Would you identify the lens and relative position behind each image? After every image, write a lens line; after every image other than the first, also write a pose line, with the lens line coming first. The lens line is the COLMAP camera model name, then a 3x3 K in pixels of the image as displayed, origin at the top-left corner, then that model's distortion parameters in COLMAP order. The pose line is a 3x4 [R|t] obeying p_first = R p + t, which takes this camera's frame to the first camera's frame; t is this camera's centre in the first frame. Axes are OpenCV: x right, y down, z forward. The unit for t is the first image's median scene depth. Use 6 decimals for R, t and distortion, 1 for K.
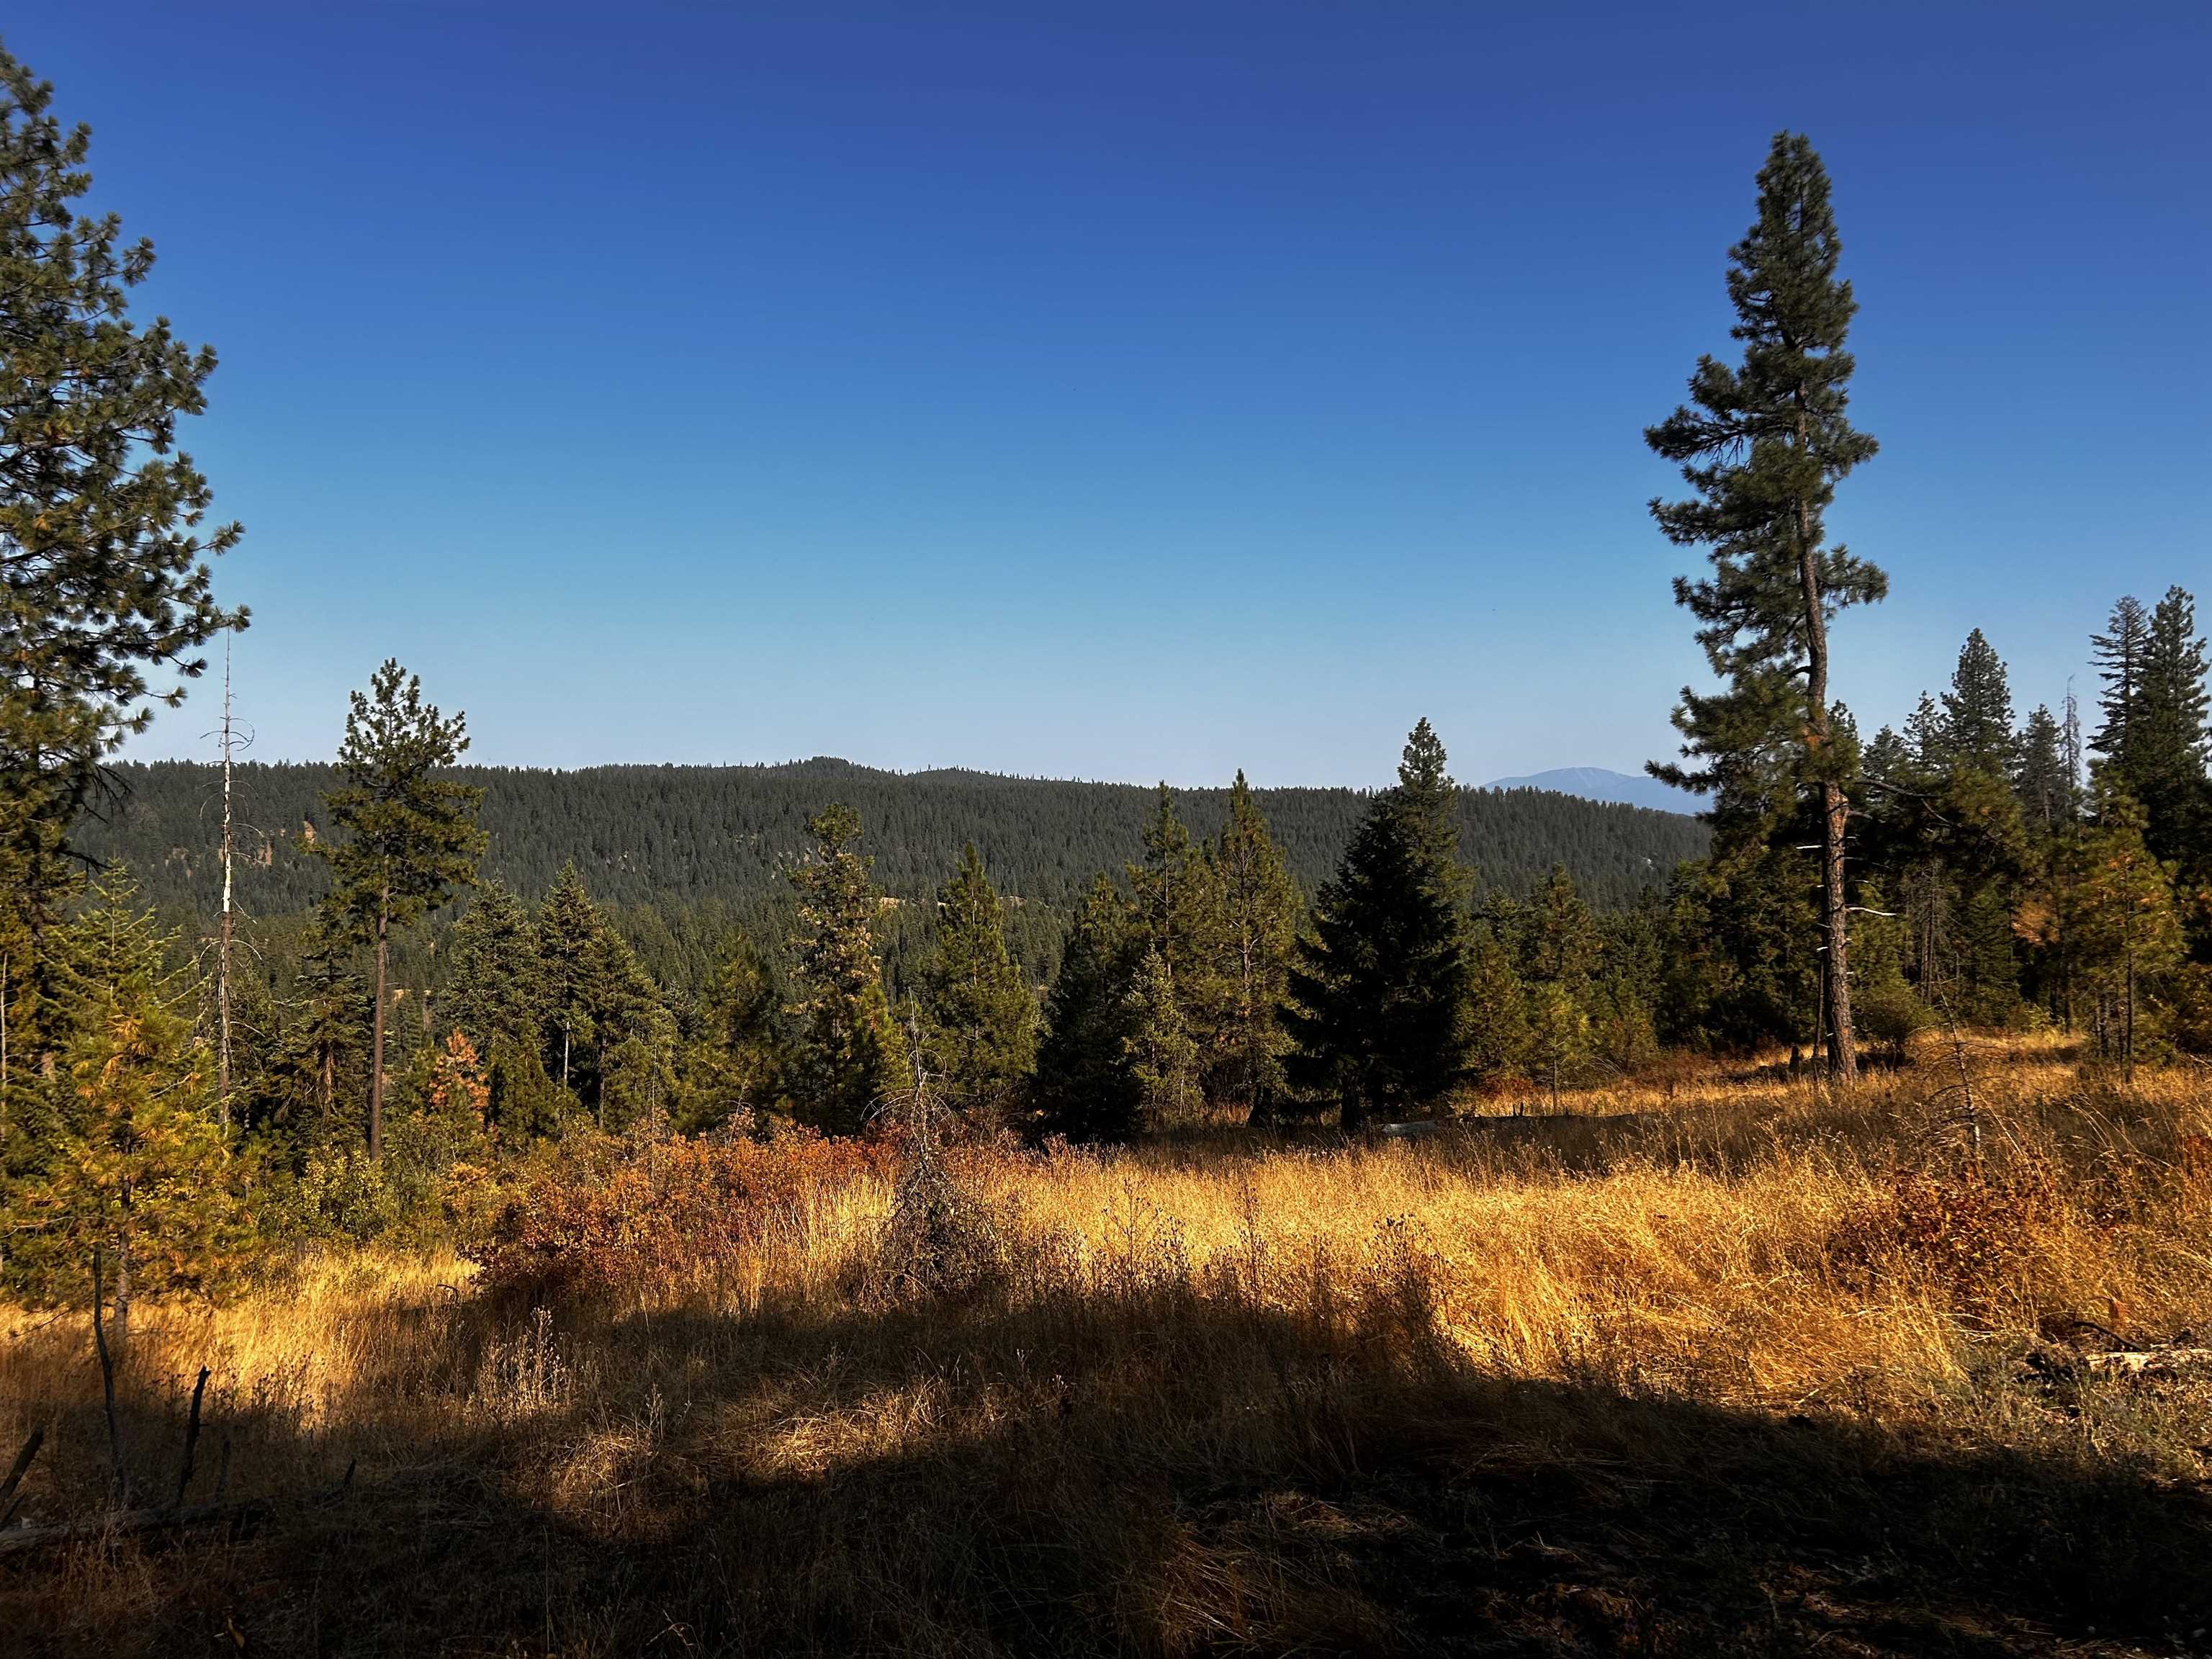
lens RADIAL K [[1628.8, 0, 1106.9], [0, 1628.8, 816.9], [0, 0, 1]] dist [0.008093, 0.003656]
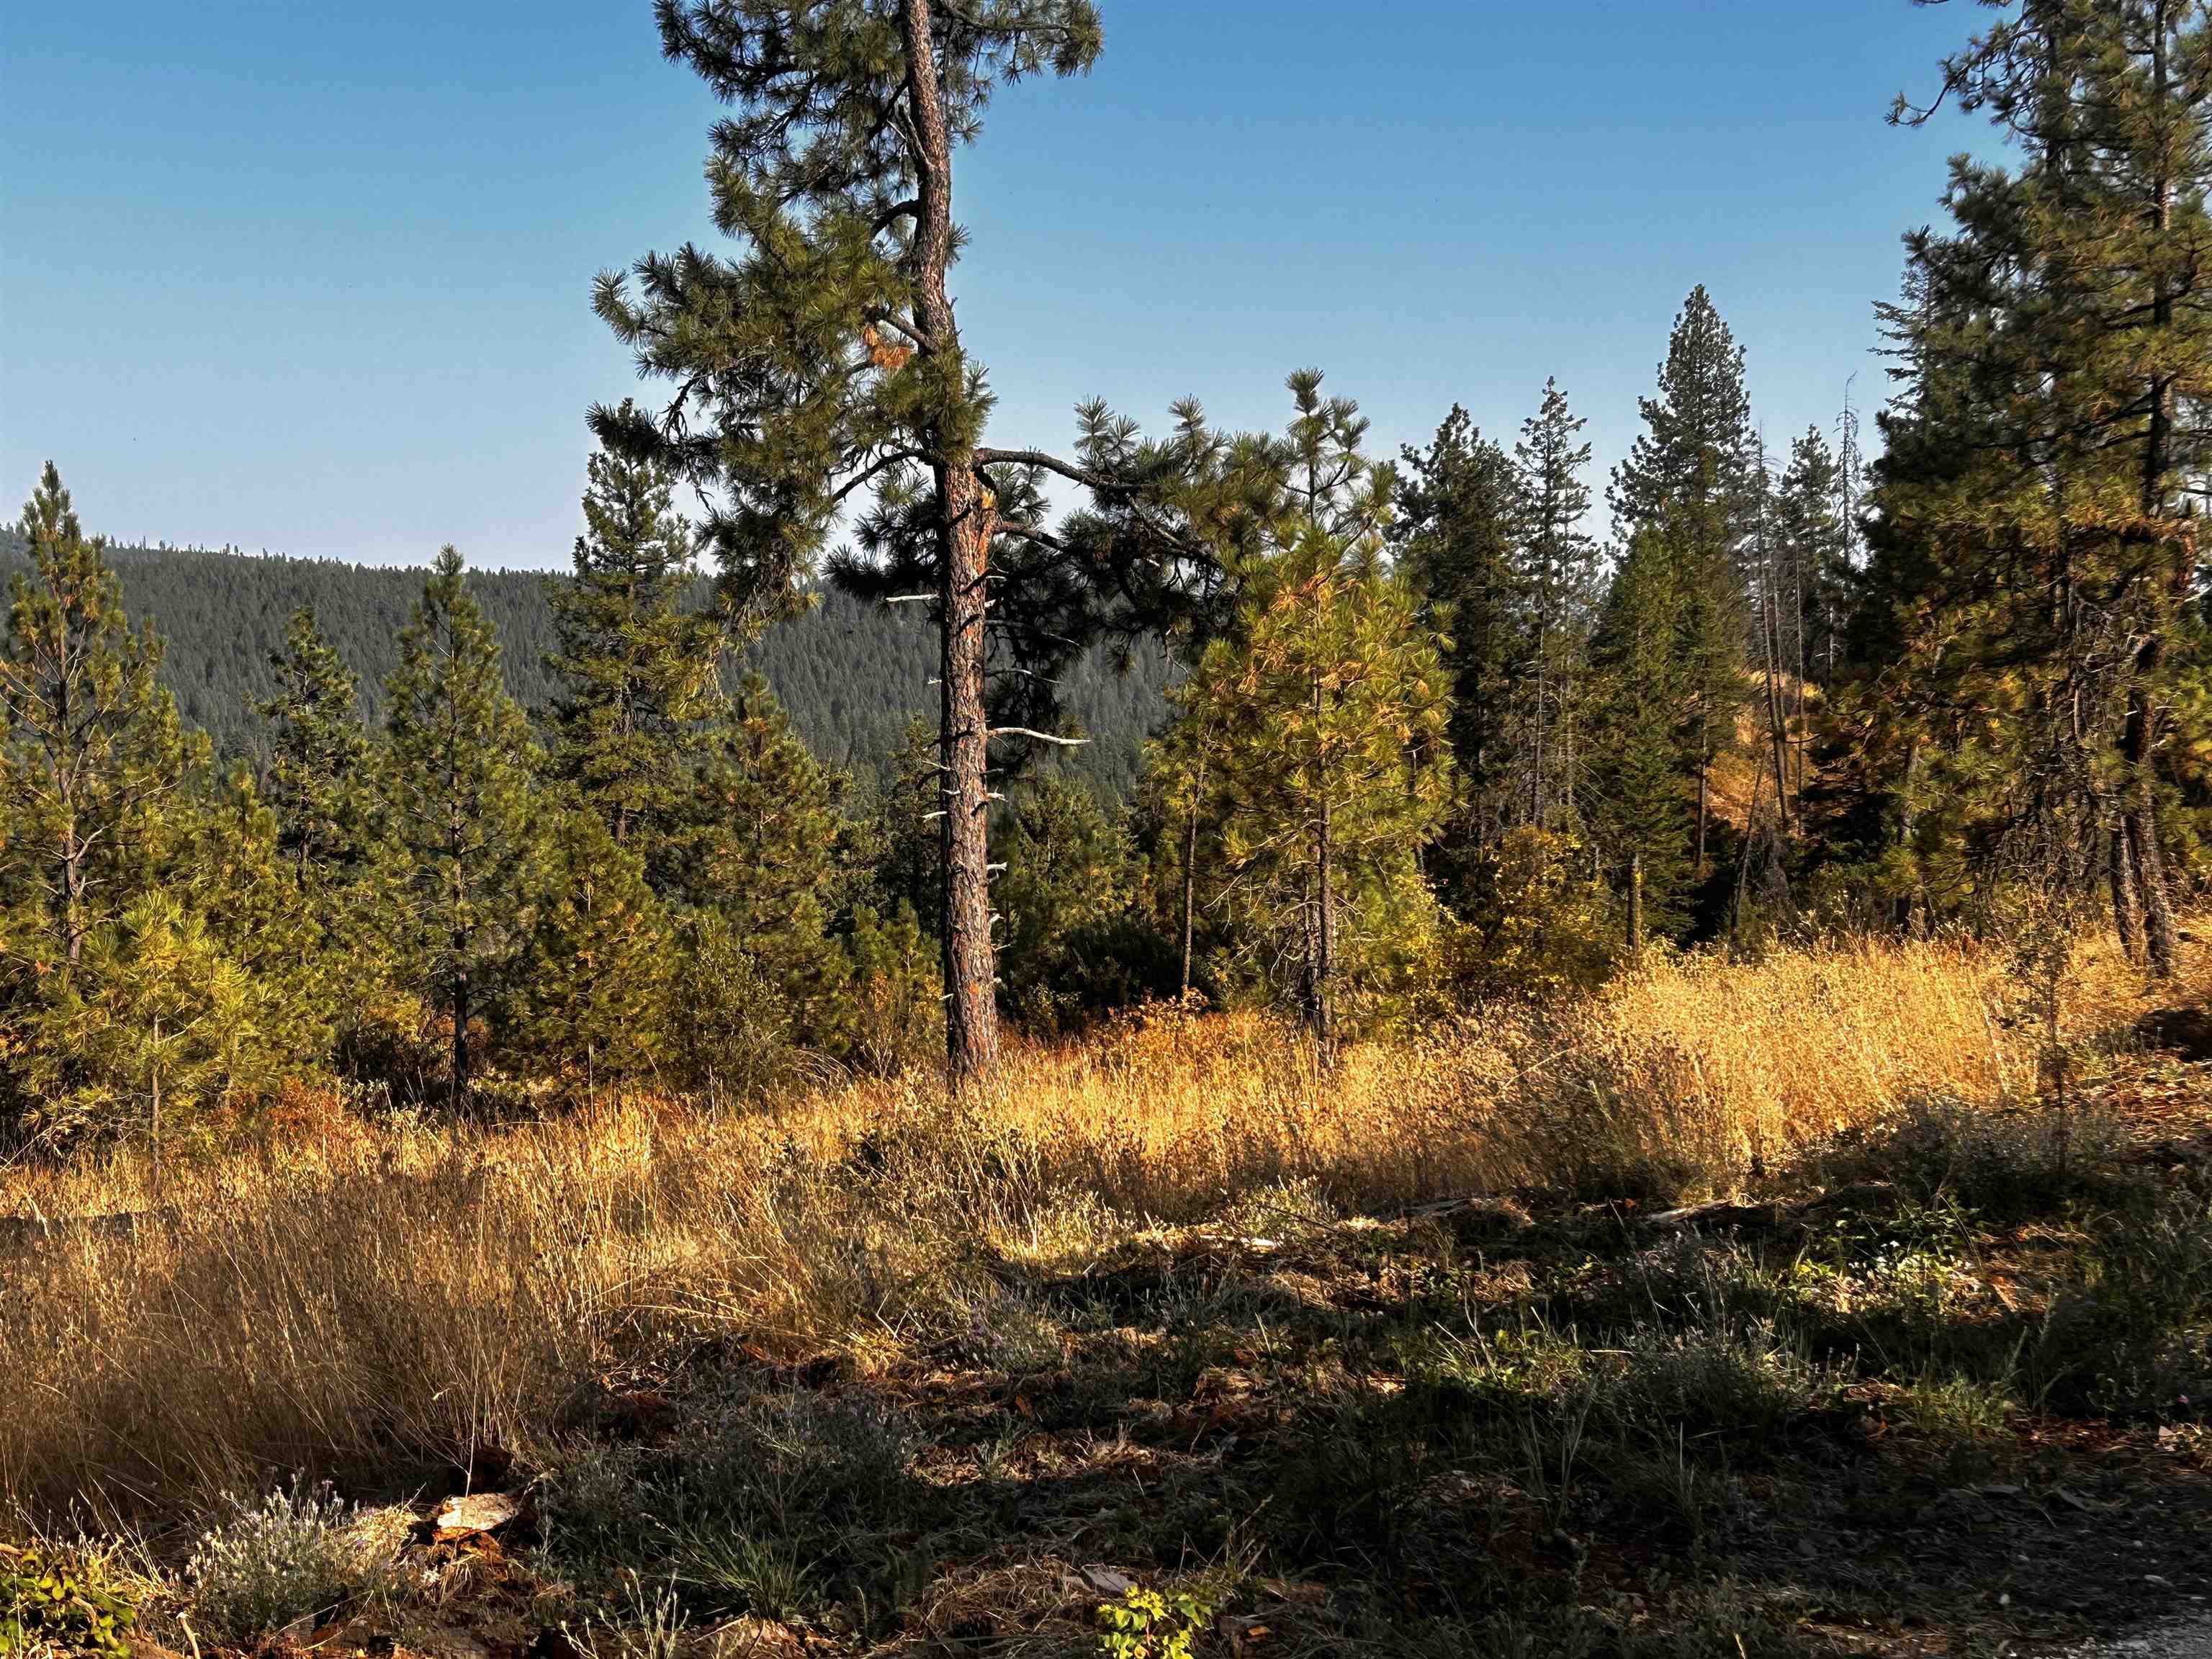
lens RADIAL K [[2930.5, 0, 1115.2], [0, 2930.5, 836.7], [0, 0, 1]] dist [0.108649, 0.000000]
pose [[0.966010, -0.011628, 0.258242, 0.114391], [-0.006538, 0.997569, 0.069372, 0.011968], [-0.258421, -0.068703, 0.963586, 0.074504]]
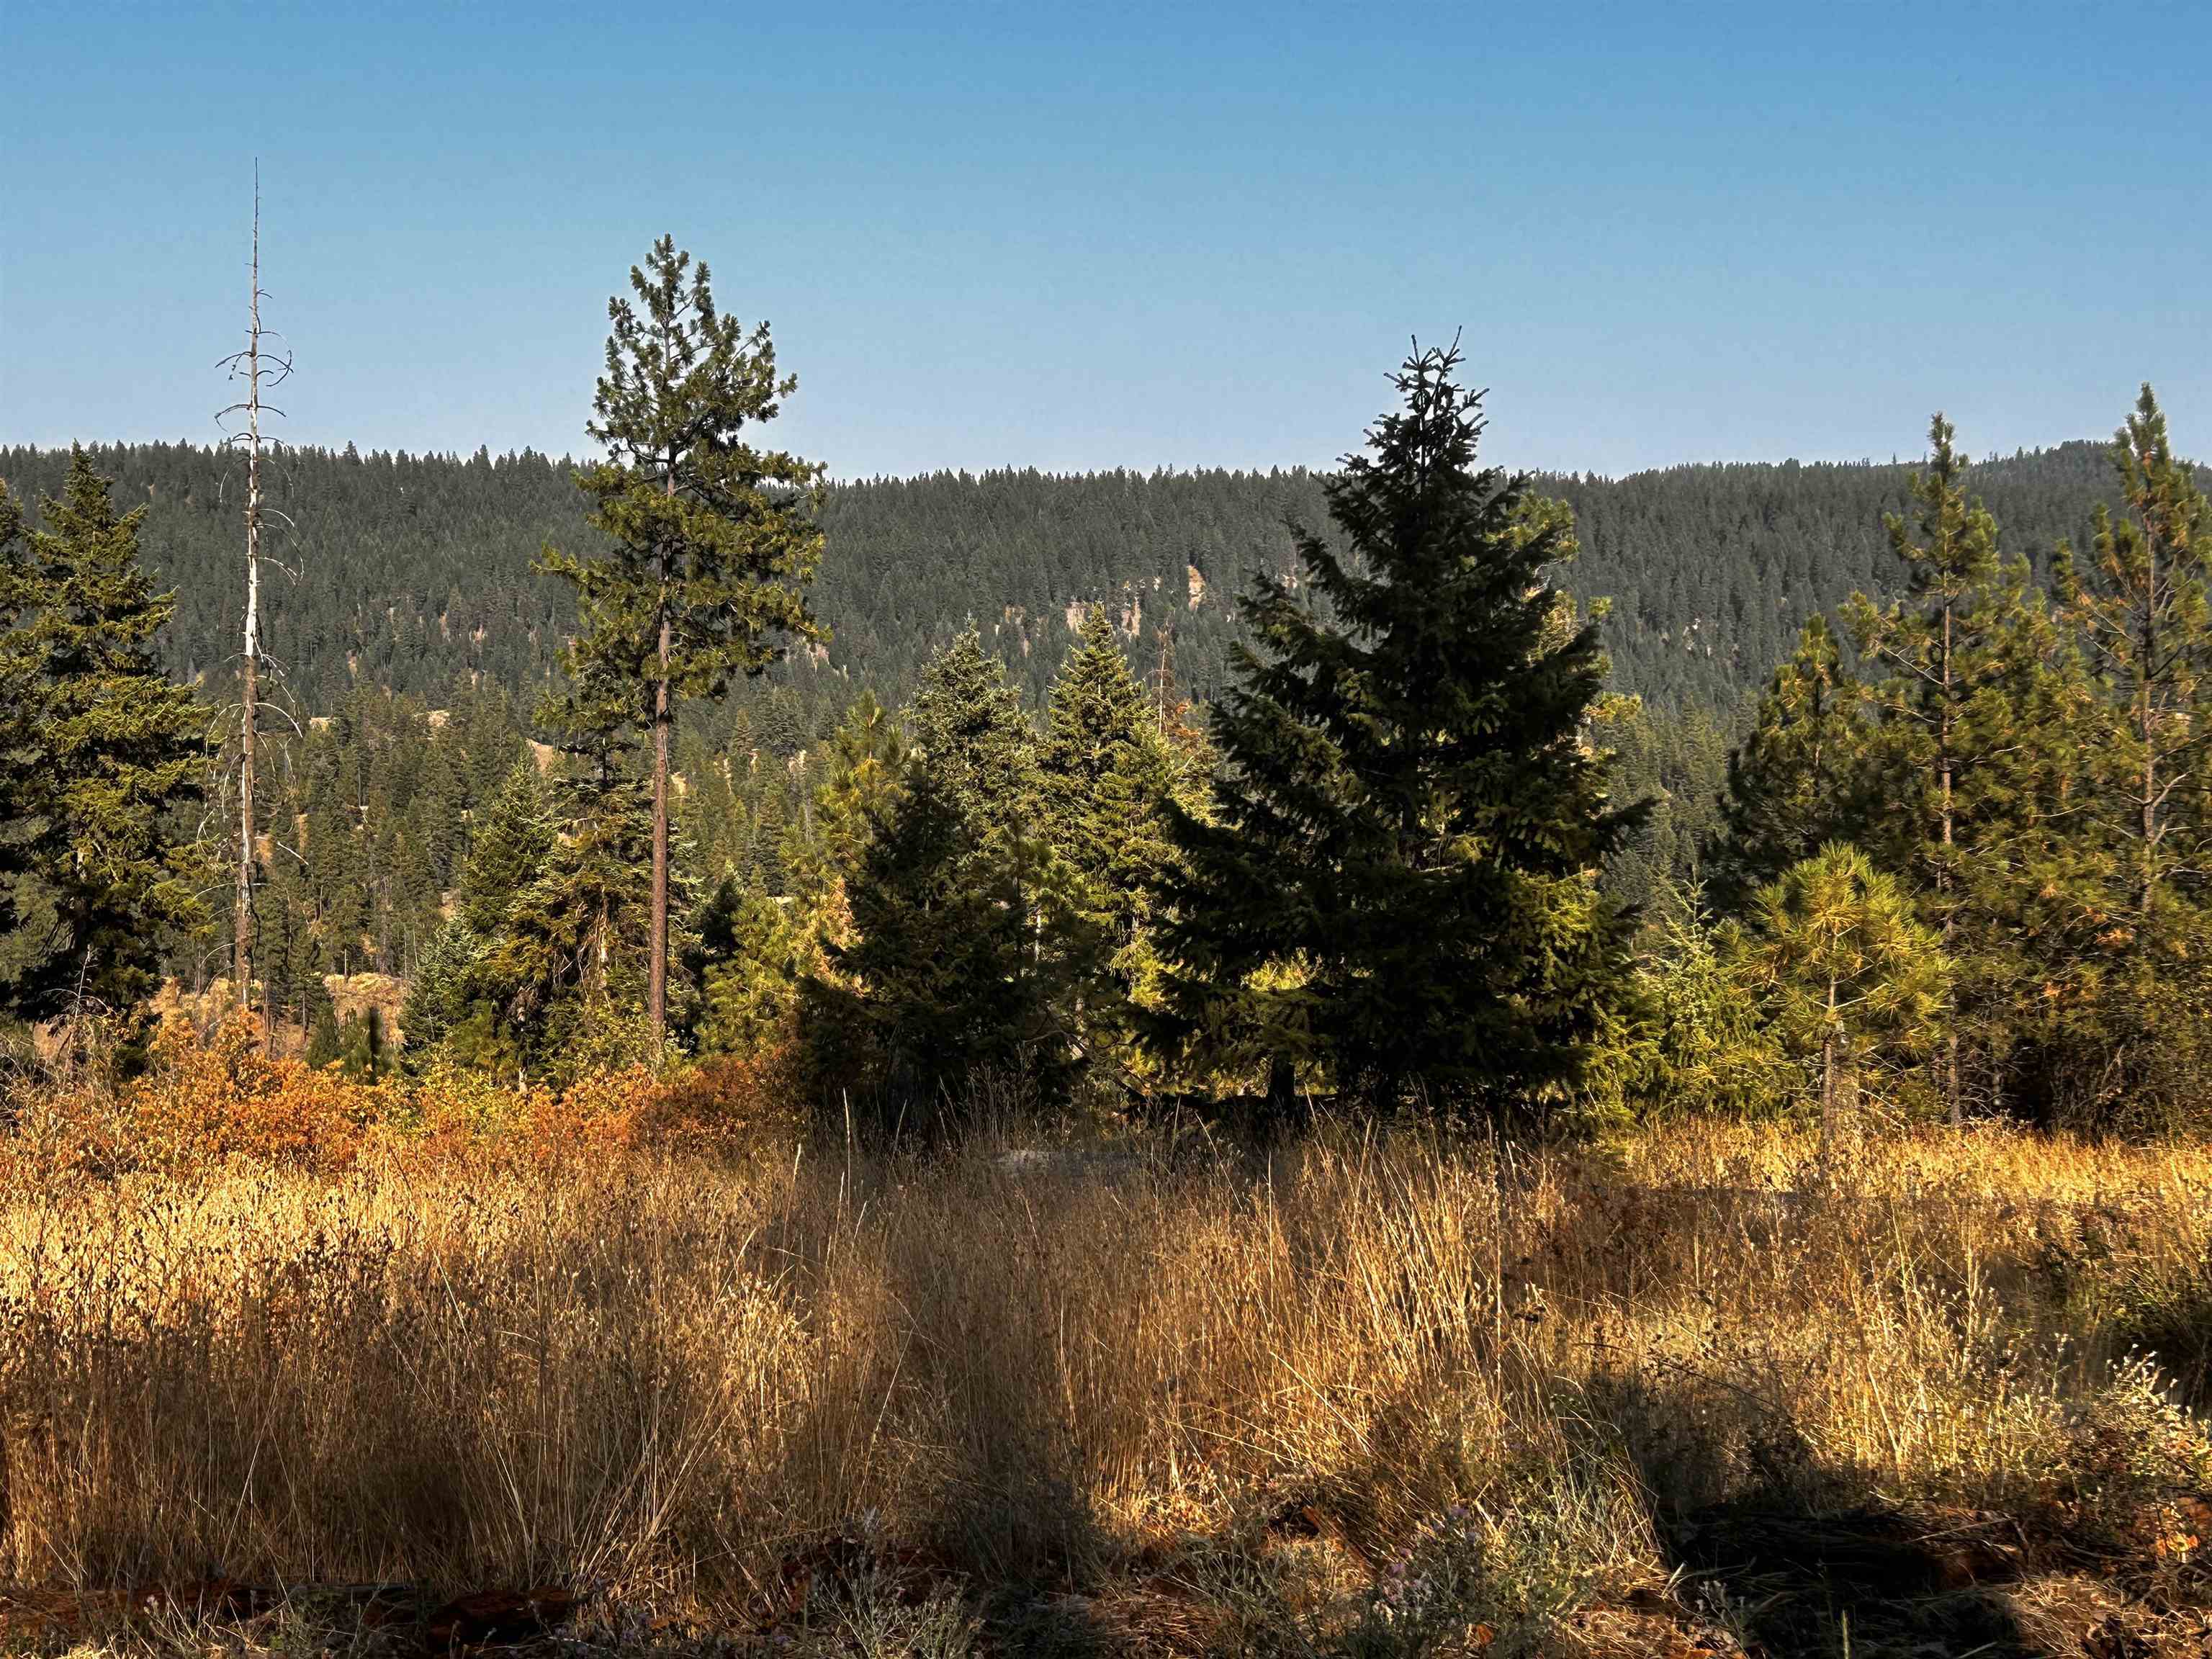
lens RADIAL K [[2930.5, 0, 1107.2], [0, 2930.5, 826.9], [0, 0, 1]] dist [0.108649, 0.000000]
pose [[0.876456, 0.045682, -0.479311, 0.167353], [-0.002565, 0.995918, 0.090229, 0.013184], [0.481476, -0.077852, 0.872995, 0.116253]]
